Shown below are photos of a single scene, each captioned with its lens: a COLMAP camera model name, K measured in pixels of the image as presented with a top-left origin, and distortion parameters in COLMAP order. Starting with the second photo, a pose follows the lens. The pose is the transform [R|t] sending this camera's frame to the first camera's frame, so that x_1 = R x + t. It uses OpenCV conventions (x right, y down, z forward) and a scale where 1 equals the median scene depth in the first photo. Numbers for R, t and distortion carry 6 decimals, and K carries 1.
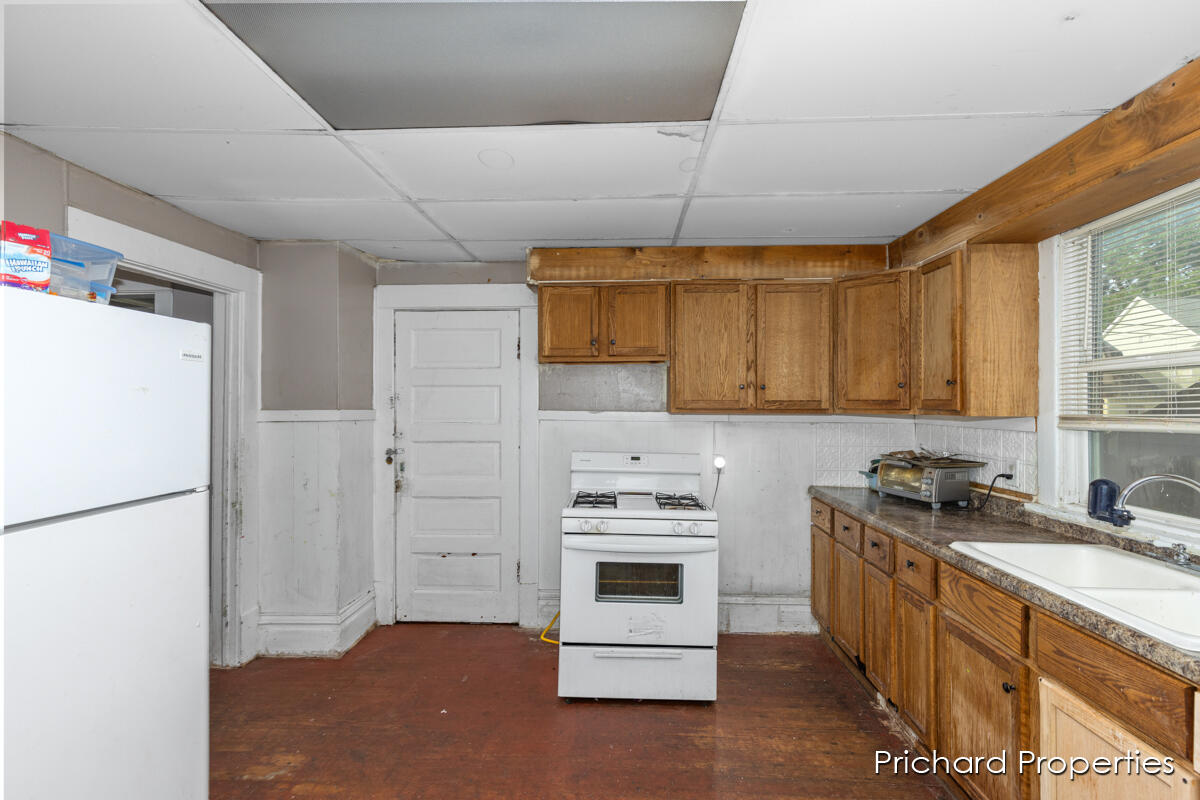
lens RADIAL K [[530.2, 0, 601.5], [0, 530.2, 398.9], [0, 0, 1]] dist [-0.000651, -0.000346]
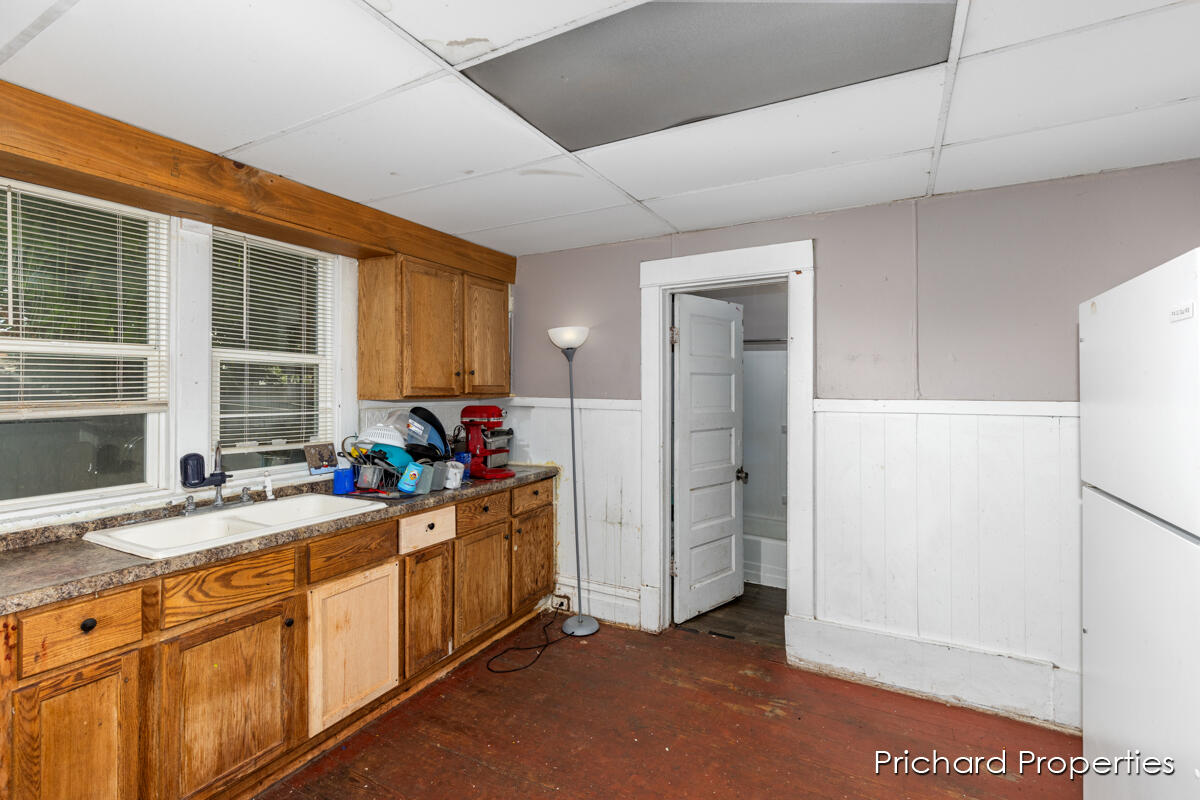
lens RADIAL K [[539.8, 0, 599.2], [0, 539.8, 383.6], [0, 0, 1]] dist [0.002692, -0.000097]
pose [[-0.896254, 0.002909, 0.443532, -0.277463], [-0.006499, 0.999785, -0.019689, 0.009288], [-0.443494, -0.020529, -0.896042, 1.169420]]
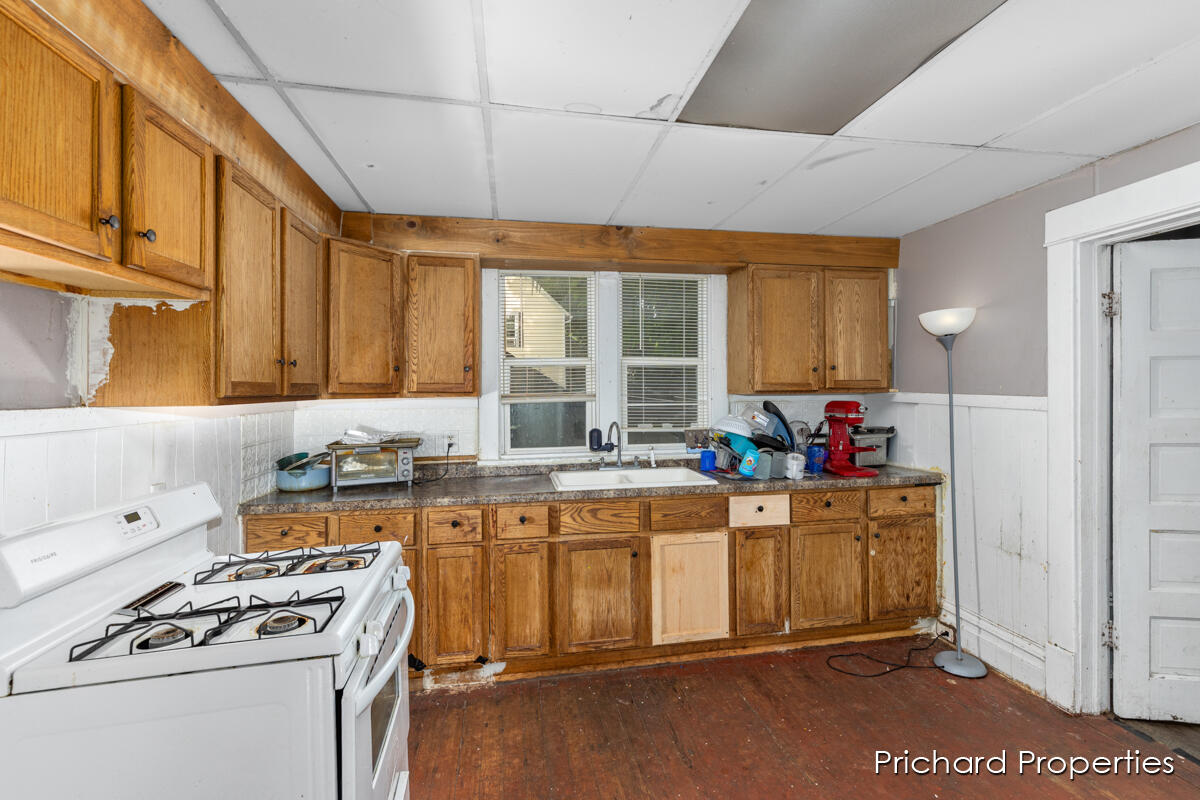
lens RADIAL K [[536.9, 0, 607.2], [0, 536.9, 388.6], [0, 0, 1]] dist [-0.000085, -0.000186]
pose [[-0.219065, -0.002922, 0.975706, -0.569951], [-0.004201, 0.999989, 0.002051, 0.009048], [-0.975701, -0.003650, -0.219075, 0.943861]]
